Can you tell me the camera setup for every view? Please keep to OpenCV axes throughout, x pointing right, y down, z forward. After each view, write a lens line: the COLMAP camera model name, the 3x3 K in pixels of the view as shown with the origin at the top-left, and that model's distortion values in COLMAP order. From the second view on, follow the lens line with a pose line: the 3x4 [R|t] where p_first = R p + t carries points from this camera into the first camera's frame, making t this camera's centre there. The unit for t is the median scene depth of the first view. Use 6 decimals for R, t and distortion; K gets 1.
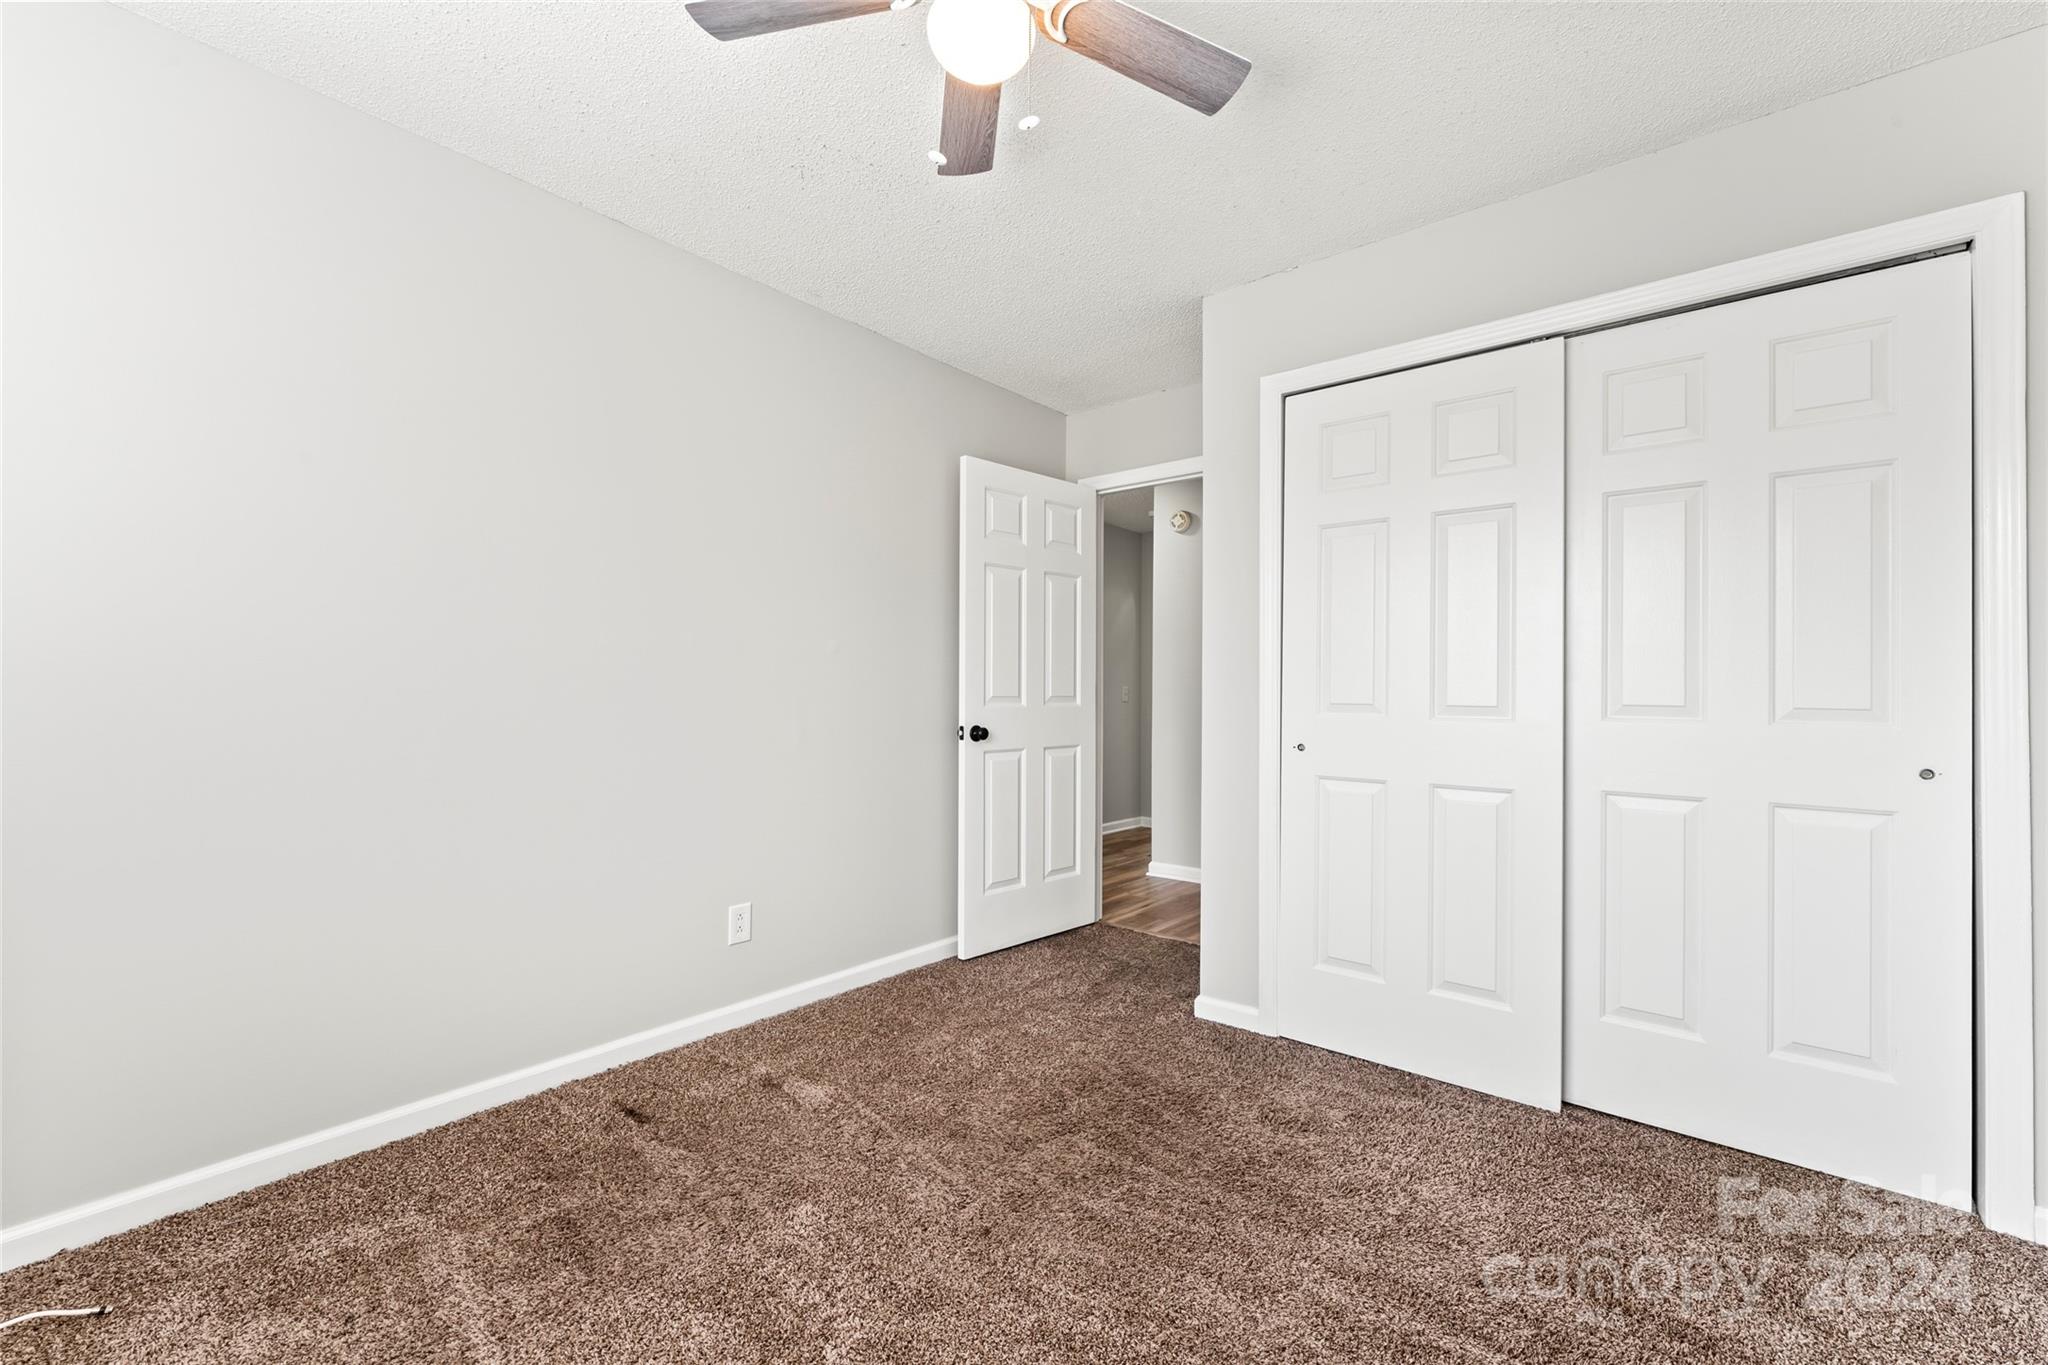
lens RADIAL K [[822.3, 0, 1024.0], [0, 822.3, 682.5], [0, 0, 1]] dist [0.008862, 0.000066]
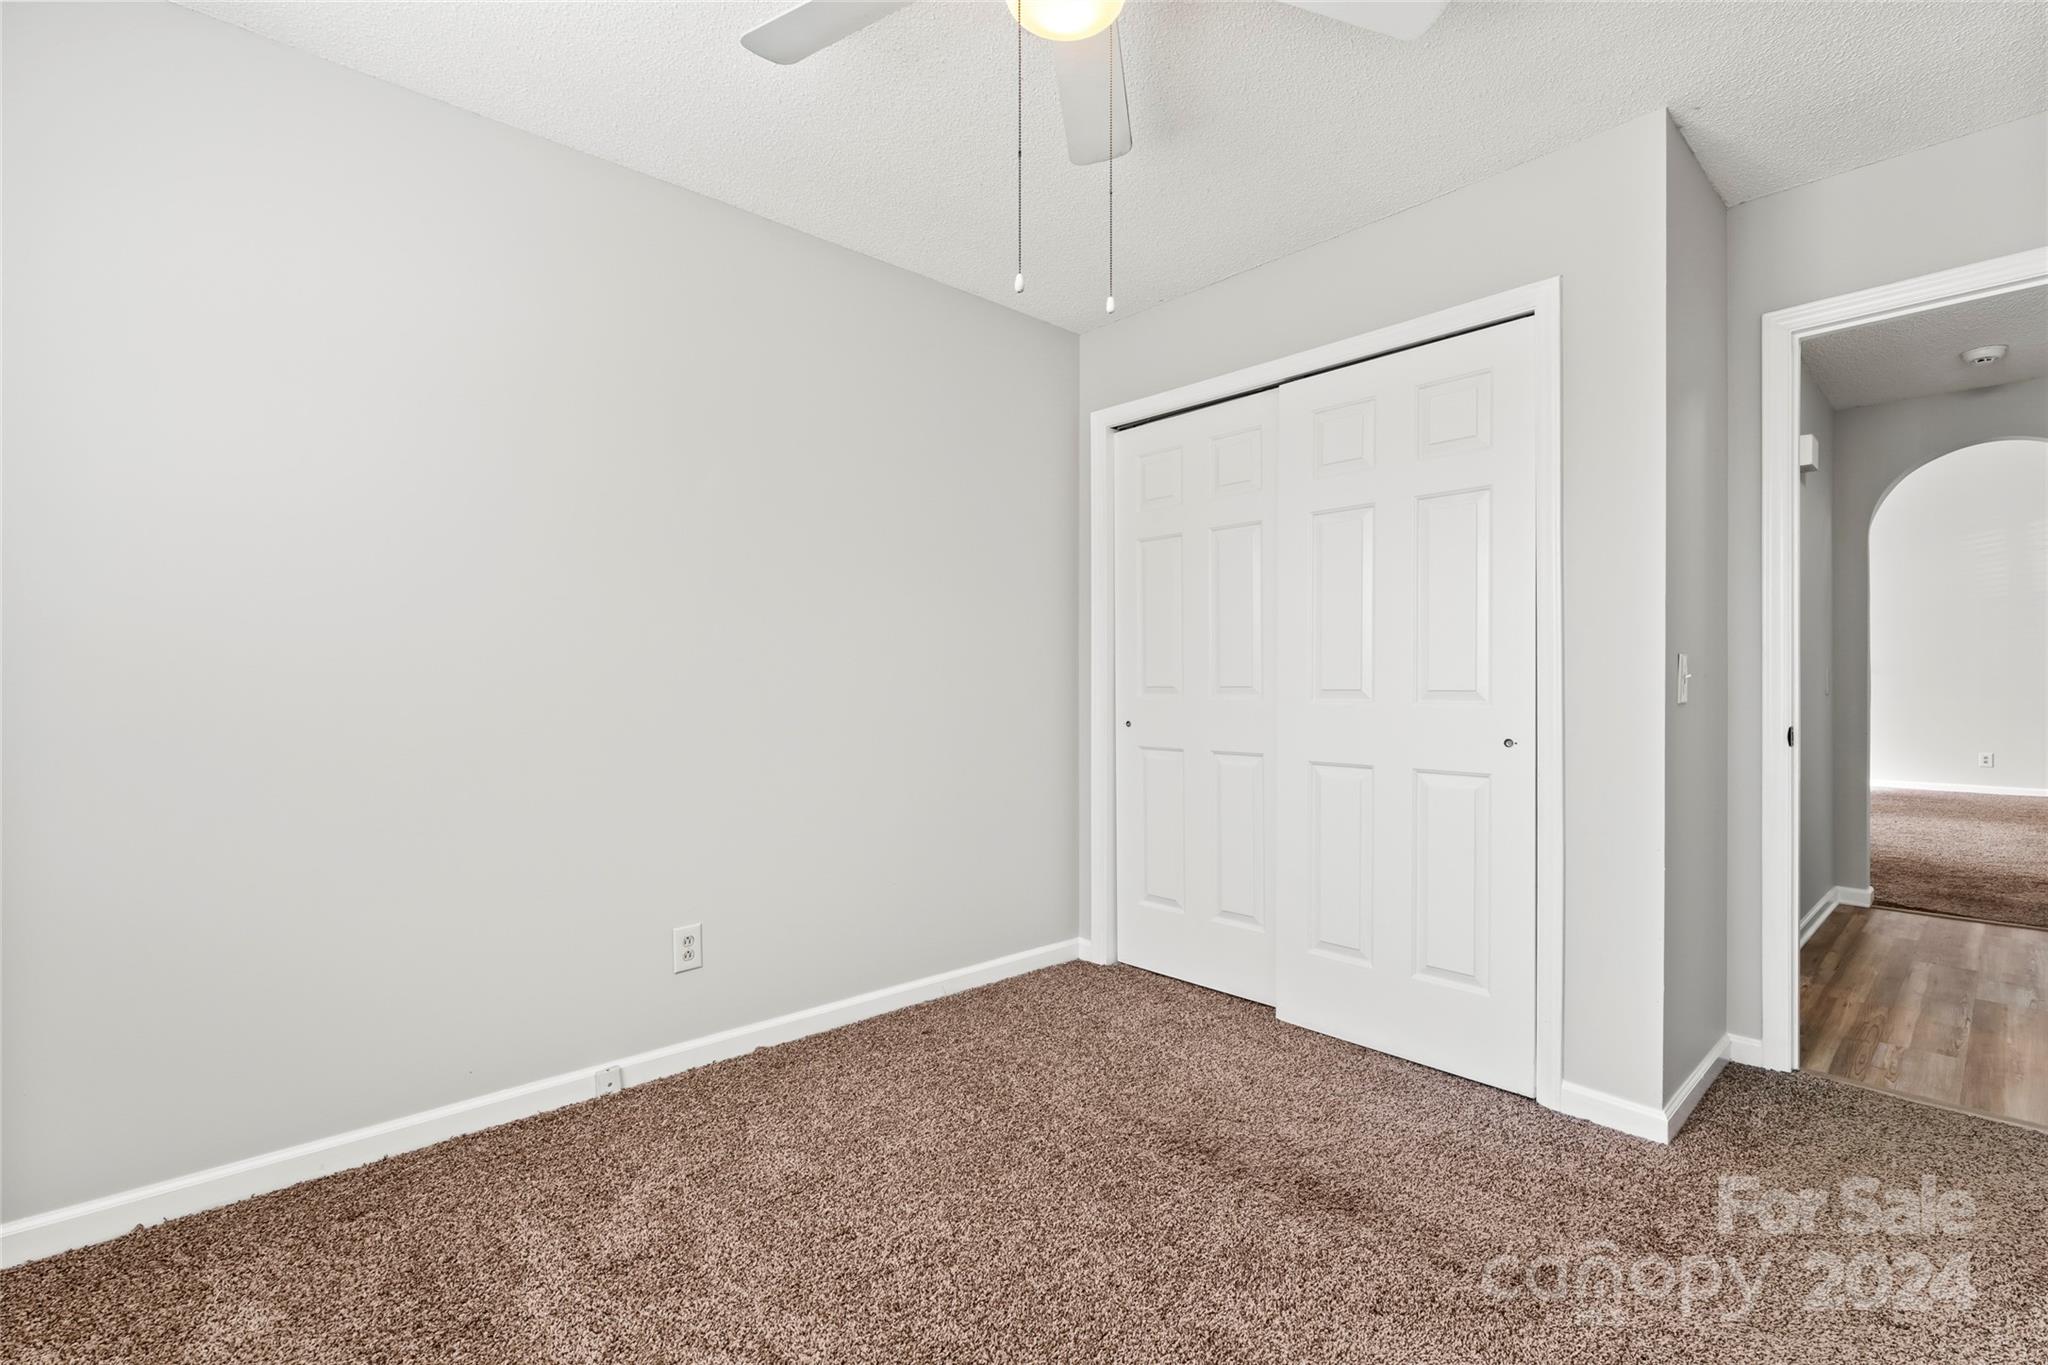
lens RADIAL K [[918.6, 0, 1024.0], [0, 918.6, 682.5], [0, 0, 1]] dist [-0.002098, -0.000274]
pose [[0.983062, -0.000654, -0.183272, 0.430114], [0.003717, 0.999859, 0.016370, -0.002825], [0.183236, -0.016774, 0.982926, -0.328579]]
